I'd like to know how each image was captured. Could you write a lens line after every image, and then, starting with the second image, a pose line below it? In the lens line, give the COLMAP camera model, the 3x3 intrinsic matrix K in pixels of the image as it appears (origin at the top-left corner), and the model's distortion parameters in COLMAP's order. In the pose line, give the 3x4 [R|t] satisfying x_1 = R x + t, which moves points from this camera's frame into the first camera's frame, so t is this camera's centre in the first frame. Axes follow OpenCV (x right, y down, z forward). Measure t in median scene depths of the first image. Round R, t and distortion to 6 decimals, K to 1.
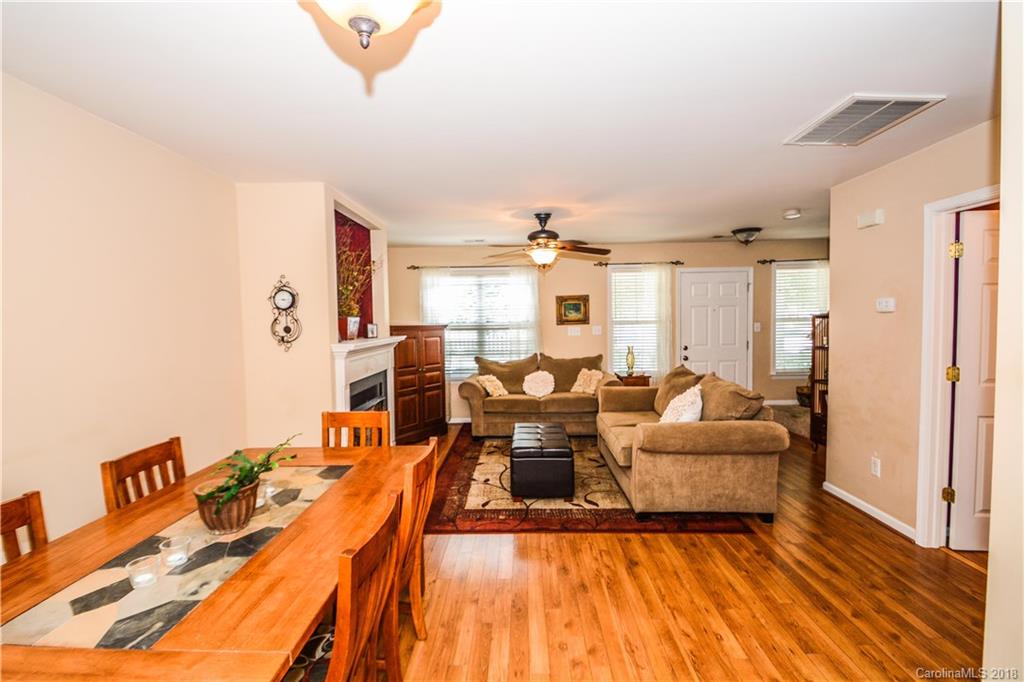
lens RADIAL K [[475.1, 0, 512.0], [0, 475.1, 341.0], [0, 0, 1]] dist [0.000527, 0.000007]
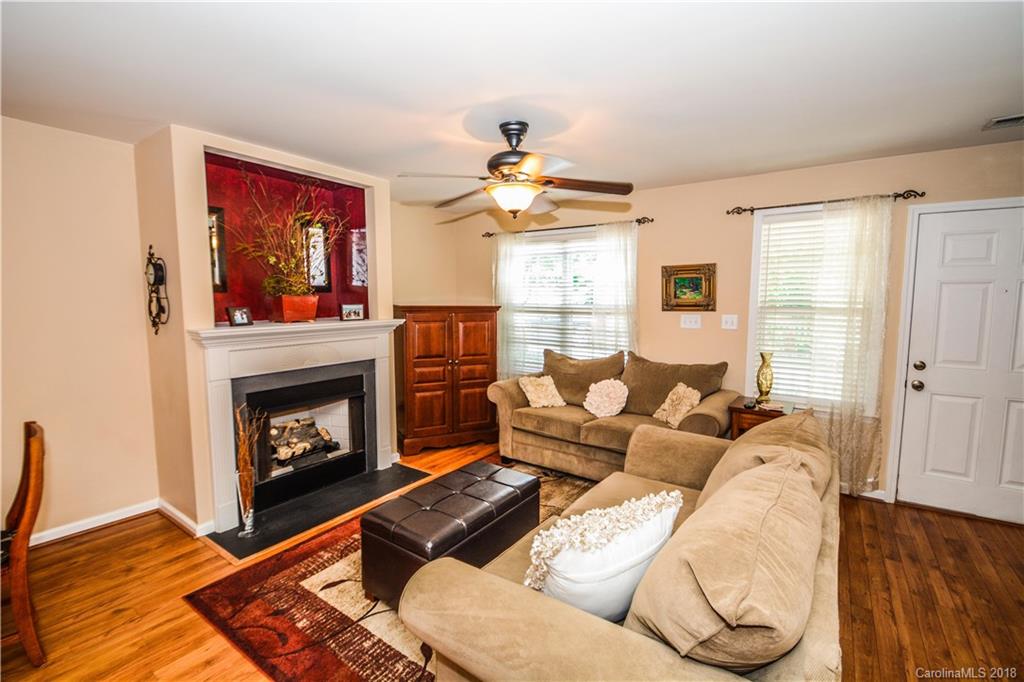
lens RADIAL K [[452.2, 0, 512.0], [0, 452.2, 341.0], [0, 0, 1]] dist [0.000749, -0.000014]
pose [[0.830497, 0.072564, -0.552277, 0.280446], [-0.043267, 0.996887, 0.065917, -0.025440], [0.555341, -0.030848, 0.831051, 0.377788]]
